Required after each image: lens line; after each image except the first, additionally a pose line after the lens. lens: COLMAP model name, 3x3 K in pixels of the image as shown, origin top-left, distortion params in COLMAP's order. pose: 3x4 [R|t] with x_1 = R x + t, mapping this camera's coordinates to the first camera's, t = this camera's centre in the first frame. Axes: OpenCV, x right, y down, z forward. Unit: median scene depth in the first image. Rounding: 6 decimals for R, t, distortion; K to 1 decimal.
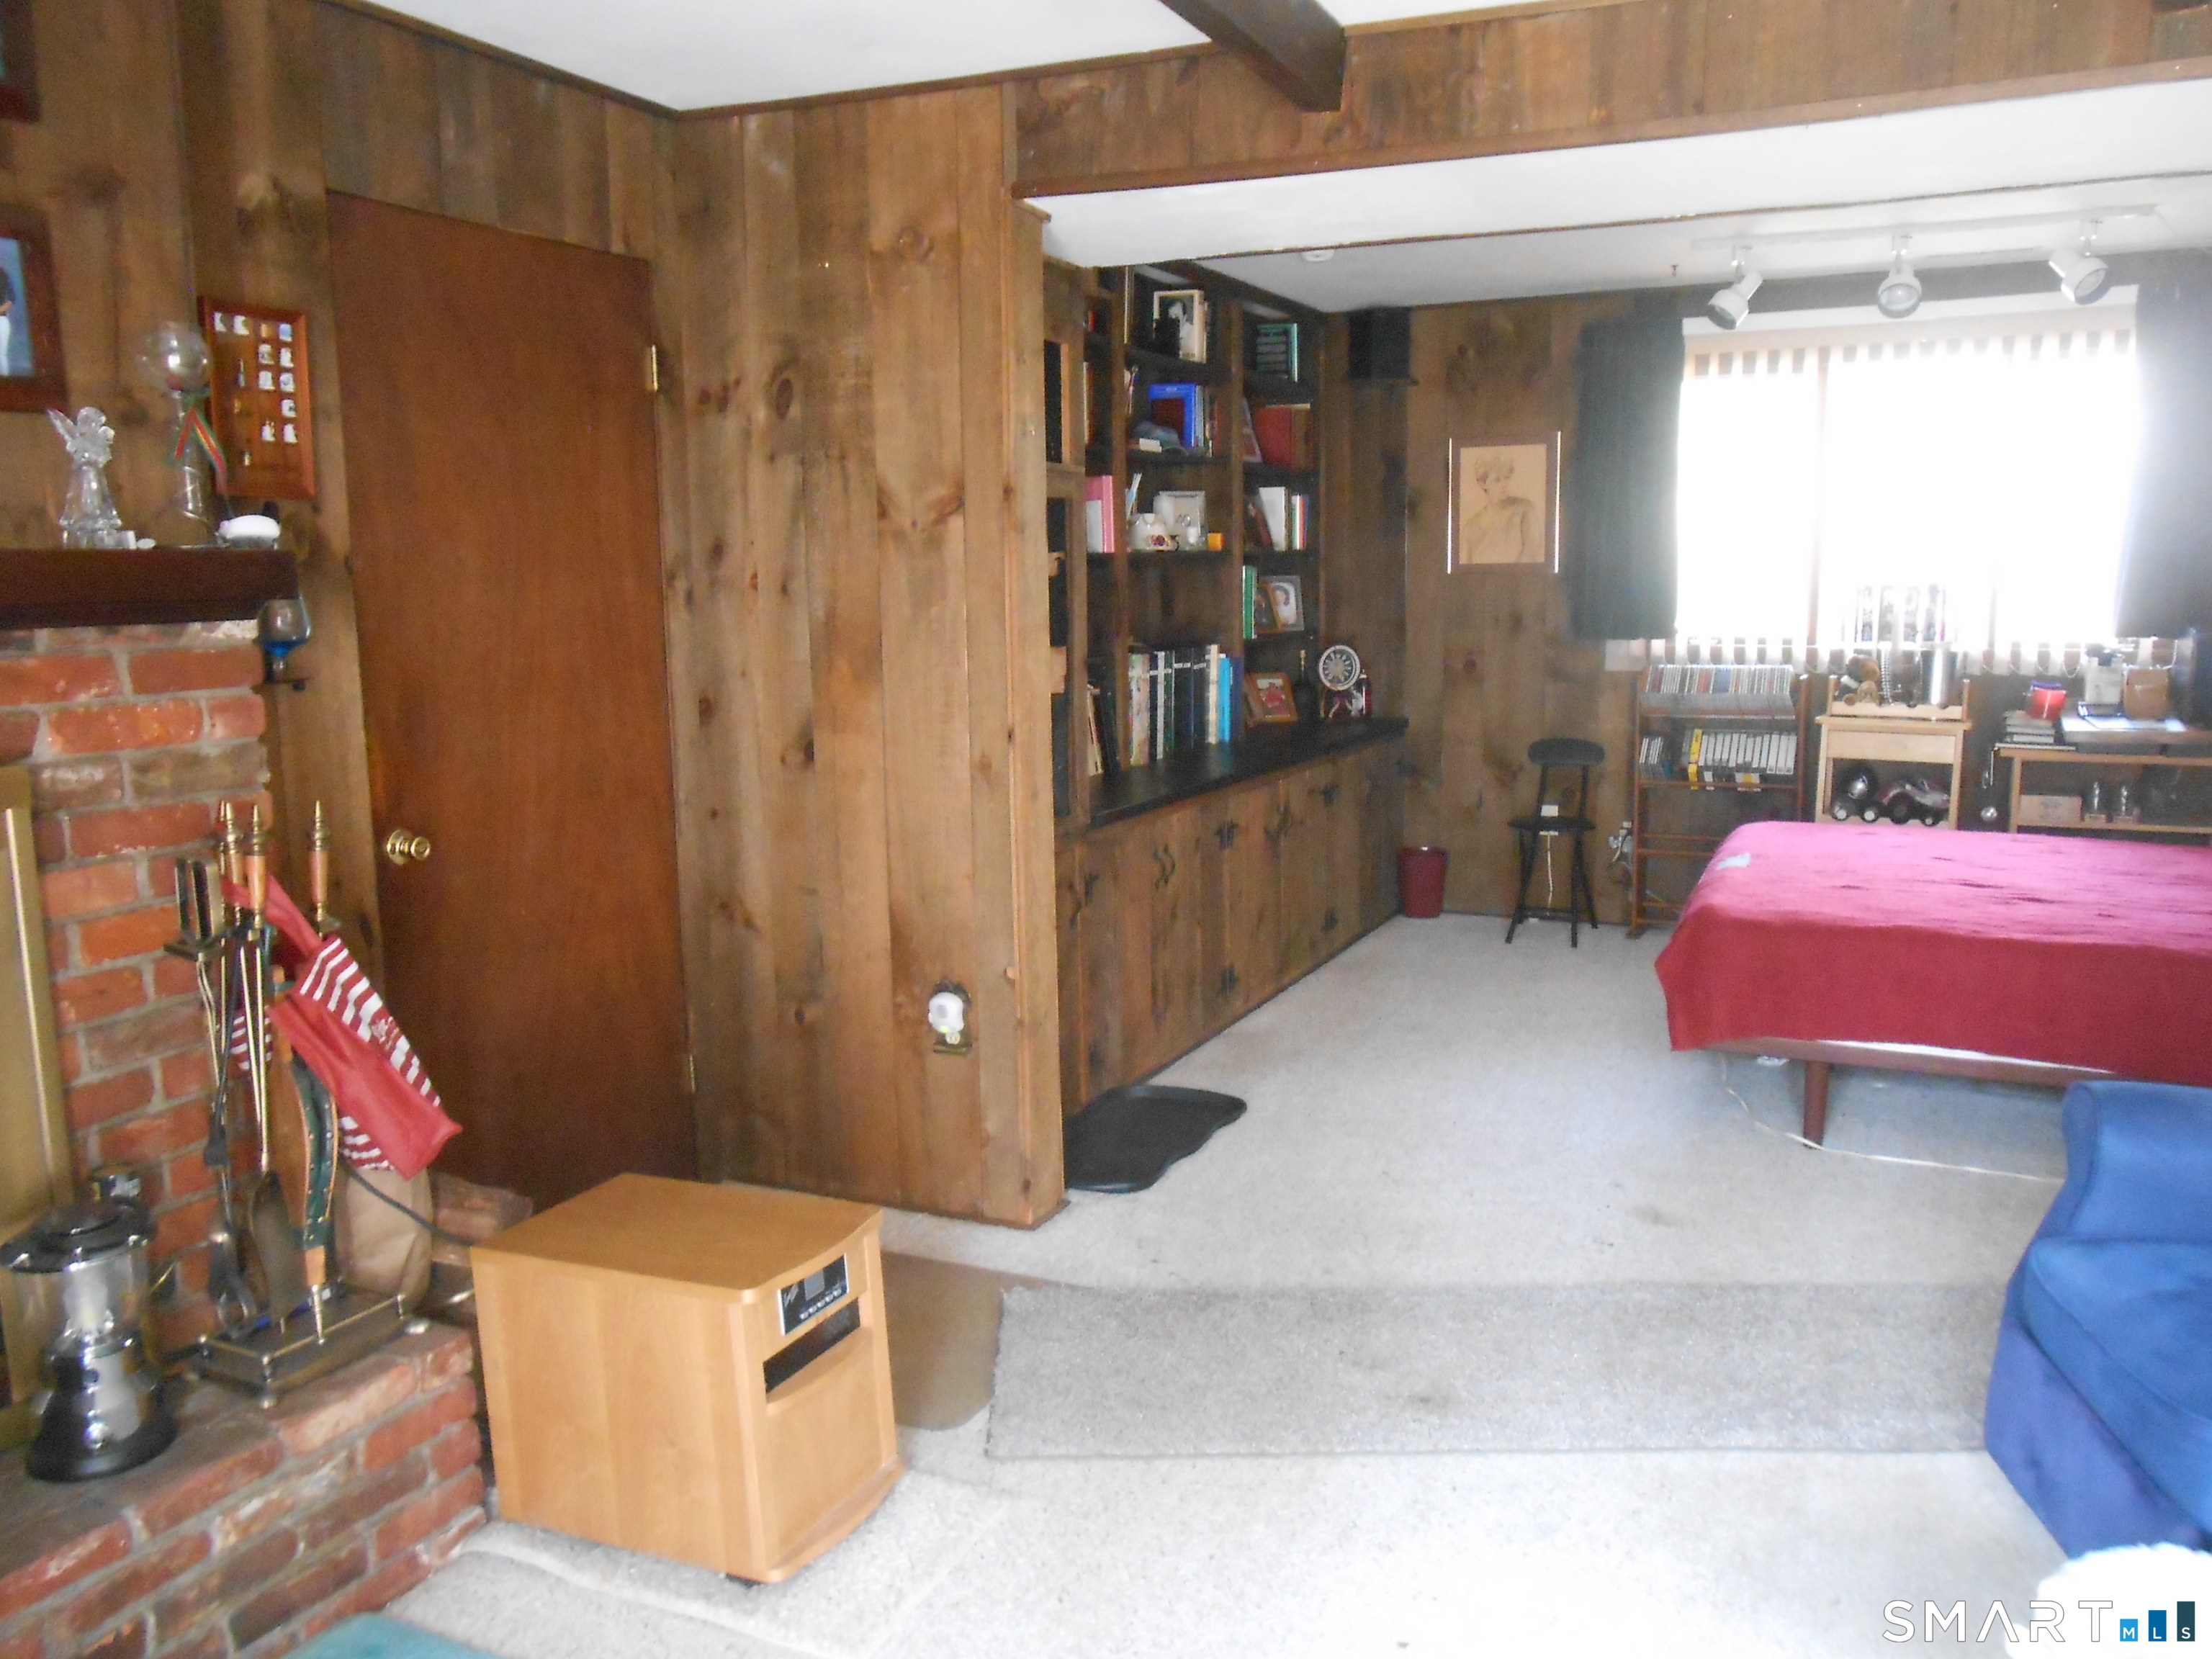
lens RADIAL K [[1743.0, 0, 1105.0], [0, 1743.0, 820.9], [0, 0, 1]] dist [0.005125, -0.002411]
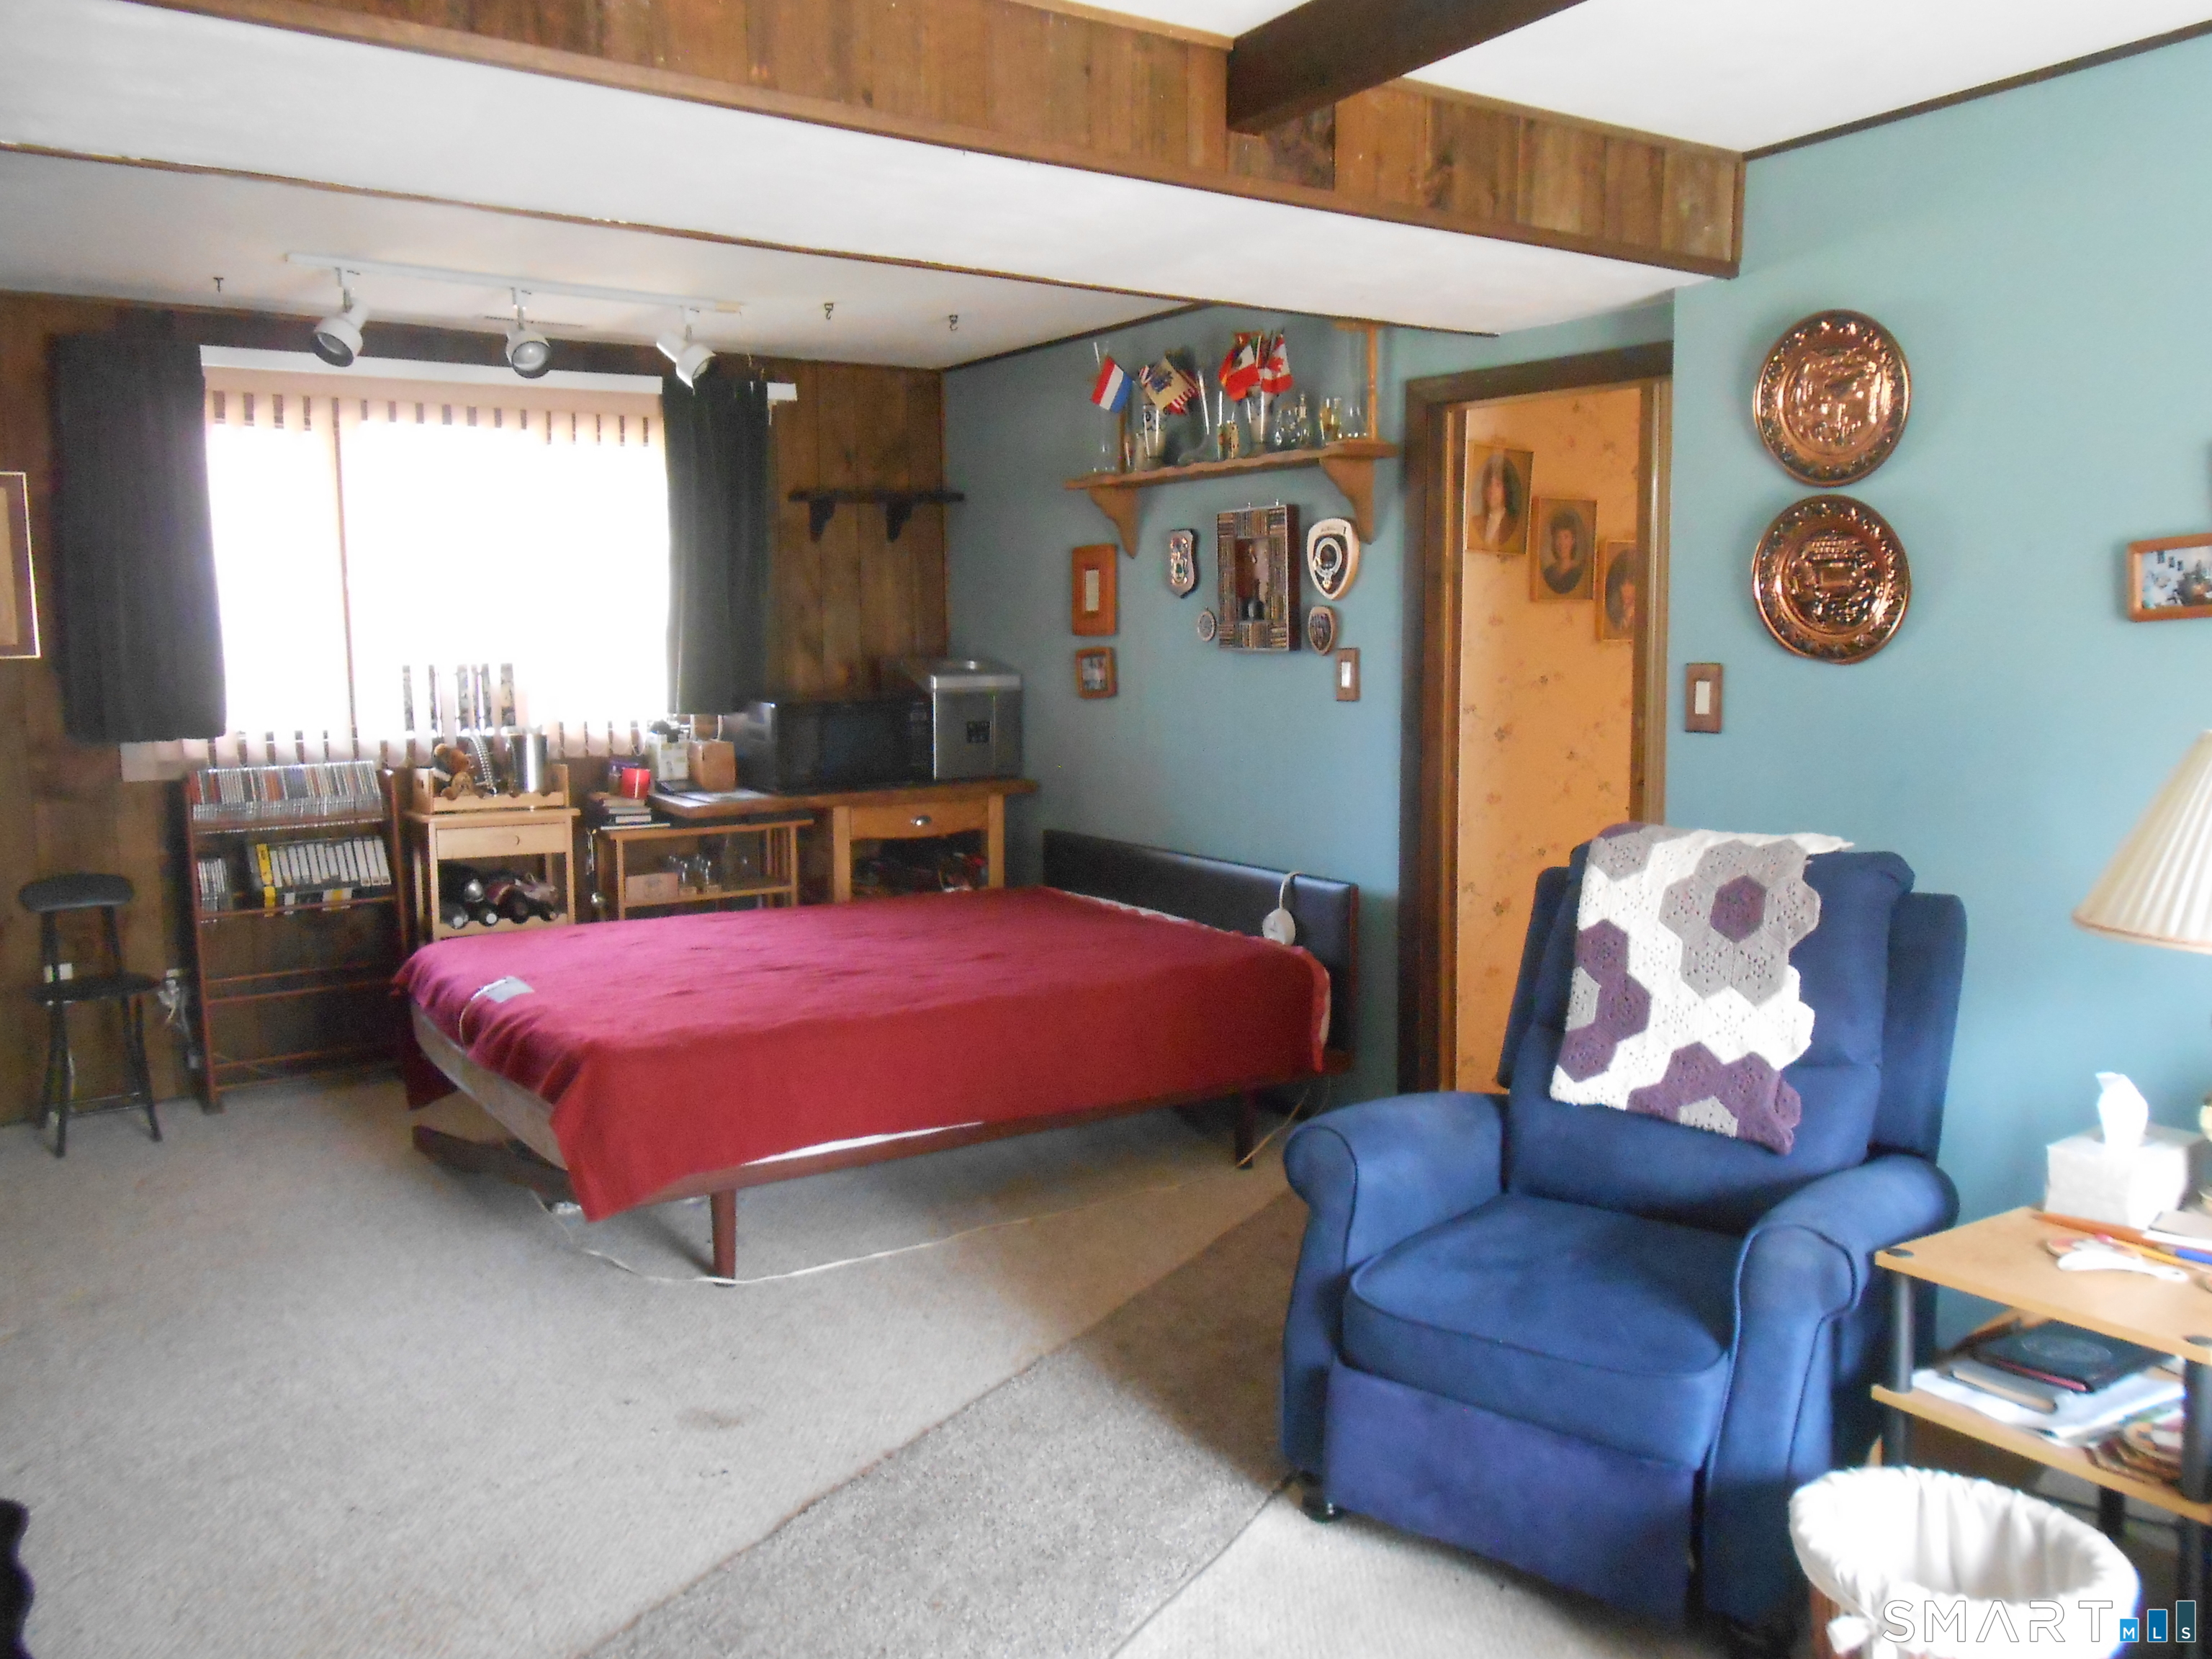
lens RADIAL K [[1777.6, 0, 1102.8], [0, 1777.6, 801.0], [0, 0, 1]] dist [-0.004641, 0.000621]
pose [[0.514989, -0.076364, 0.853788, -0.182417], [0.132017, 0.991206, 0.009024, -0.029888], [-0.846970, 0.108067, 0.520542, 0.240684]]
